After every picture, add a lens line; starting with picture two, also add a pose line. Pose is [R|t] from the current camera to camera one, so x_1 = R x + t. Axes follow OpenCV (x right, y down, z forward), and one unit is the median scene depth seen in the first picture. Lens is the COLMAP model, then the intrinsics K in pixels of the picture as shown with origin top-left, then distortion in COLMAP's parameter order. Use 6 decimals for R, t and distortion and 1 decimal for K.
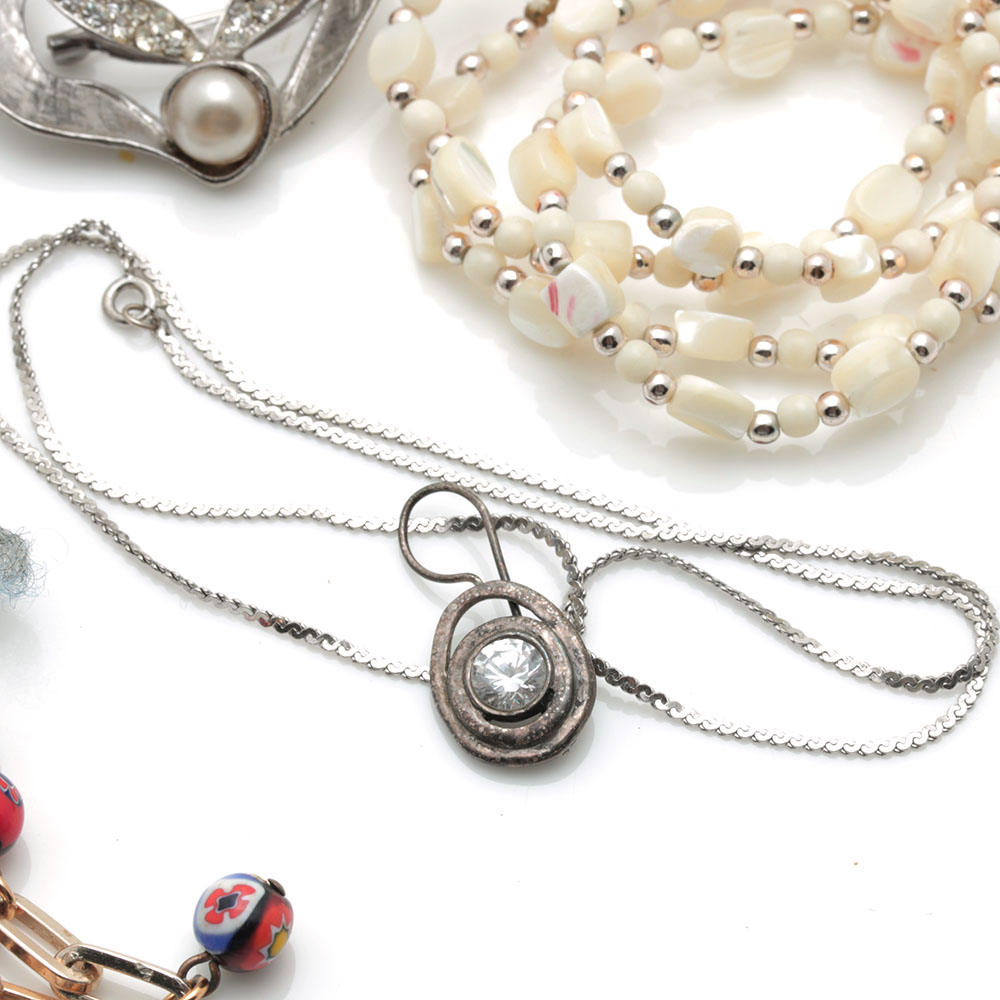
lens RADIAL K [[4620.3, 0, 500.0], [0, 4620.3, 500.0], [0, 0, 1]] dist [-0.143985, 1.983800]
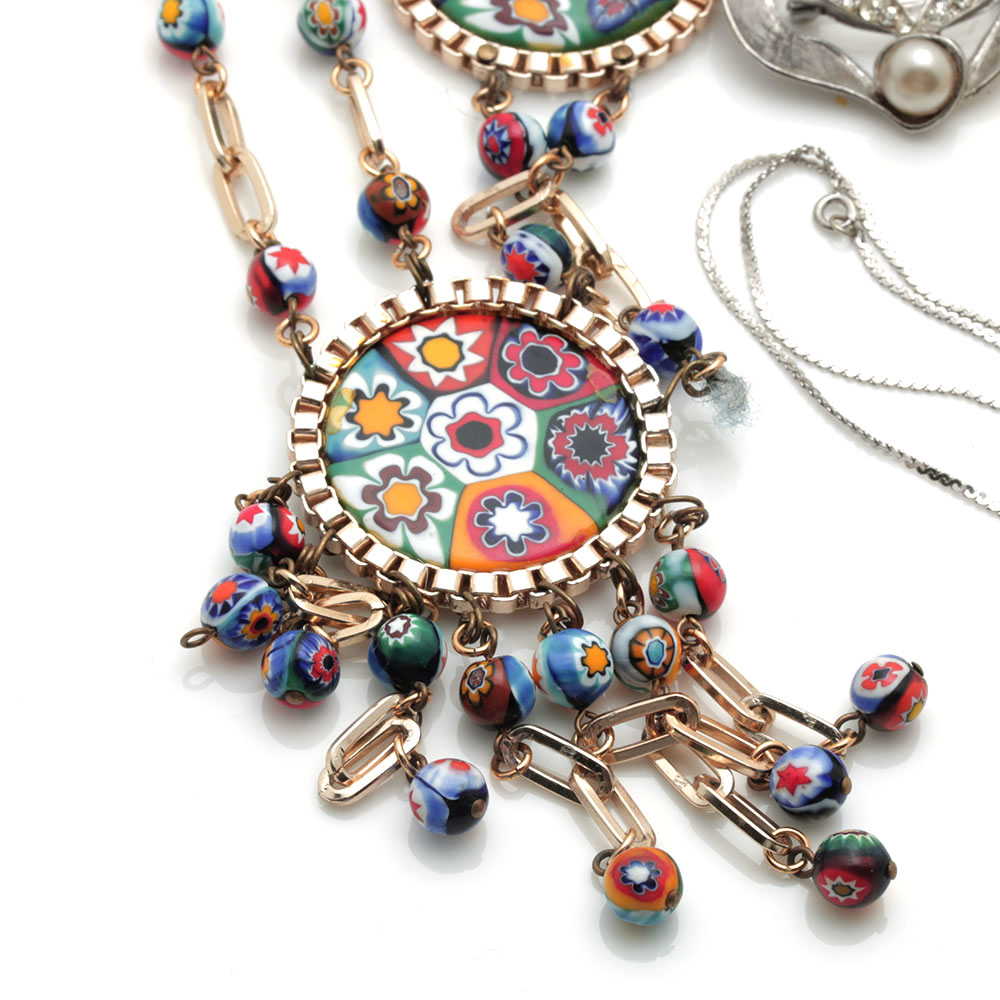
lens RADIAL K [[4620.3, 0, 500.0], [0, 4620.3, 500.0], [0, 0, 1]] dist [-0.143985, 1.983800]
pose [[0.990490, 0.123282, -0.061075, -0.084588], [-0.124021, 0.992244, -0.008441, 0.057942], [0.059561, 0.015936, 0.998097, -0.274866]]
